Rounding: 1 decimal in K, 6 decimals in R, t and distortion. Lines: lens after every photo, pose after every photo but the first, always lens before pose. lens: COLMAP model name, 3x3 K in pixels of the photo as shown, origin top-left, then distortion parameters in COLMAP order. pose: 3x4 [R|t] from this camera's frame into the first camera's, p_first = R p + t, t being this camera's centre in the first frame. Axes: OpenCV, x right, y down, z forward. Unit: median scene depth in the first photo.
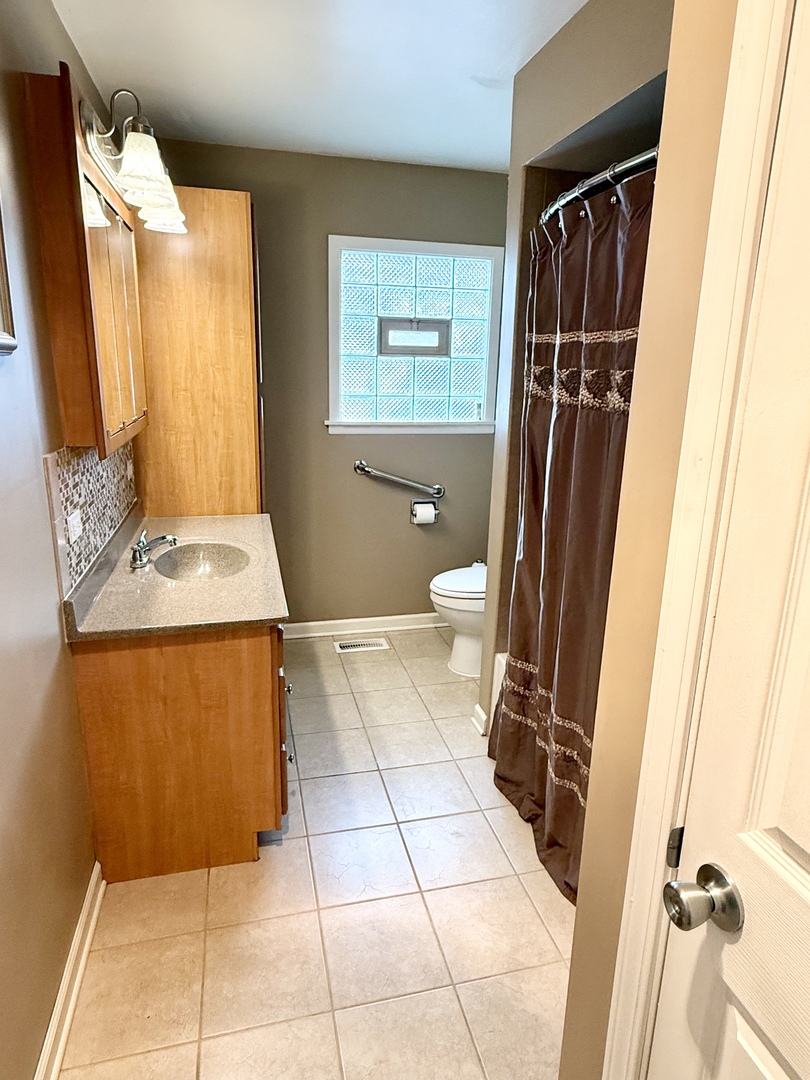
lens RADIAL K [[669.0, 0, 405.0], [0, 669.0, 540.0], [0, 0, 1]] dist [0.001965, 0.000542]
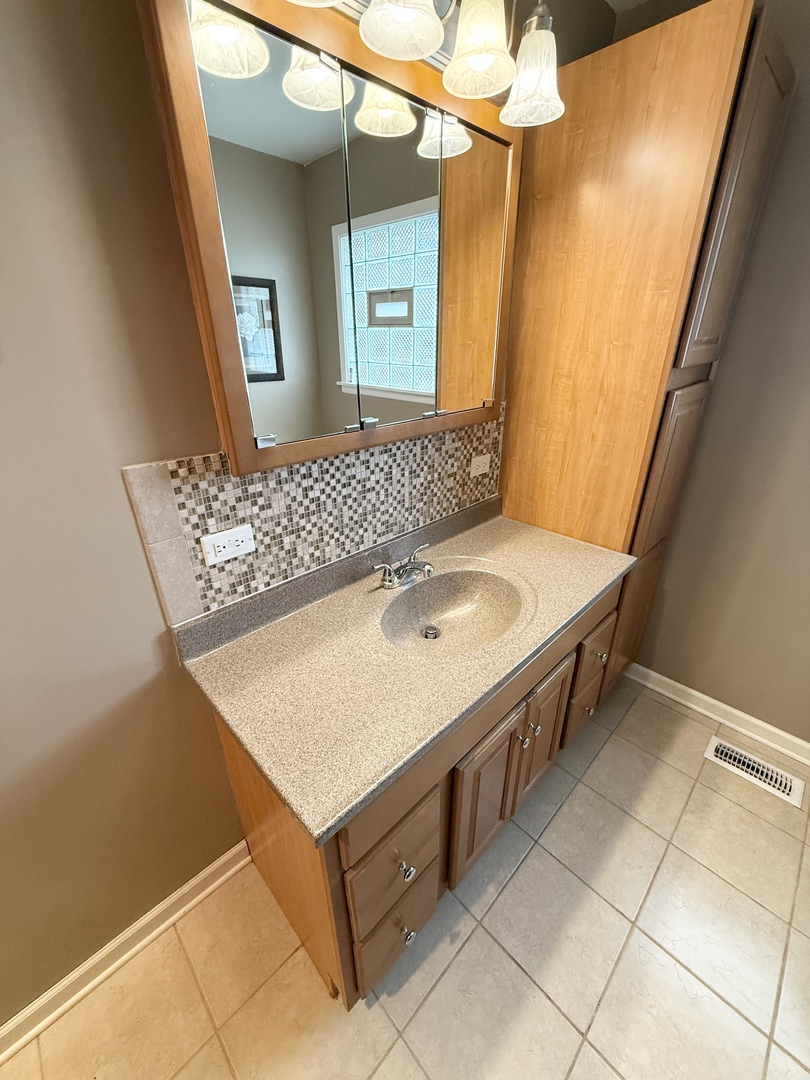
lens RADIAL K [[430.4, 0, 404.7], [0, 430.4, 536.6], [0, 0, 1]] dist [-0.000610, 0.000467]
pose [[0.501010, 0.335309, -0.797845, 0.035175], [-0.202606, 0.941718, 0.268547, -0.141668], [0.841392, 0.027103, 0.539746, 0.565442]]
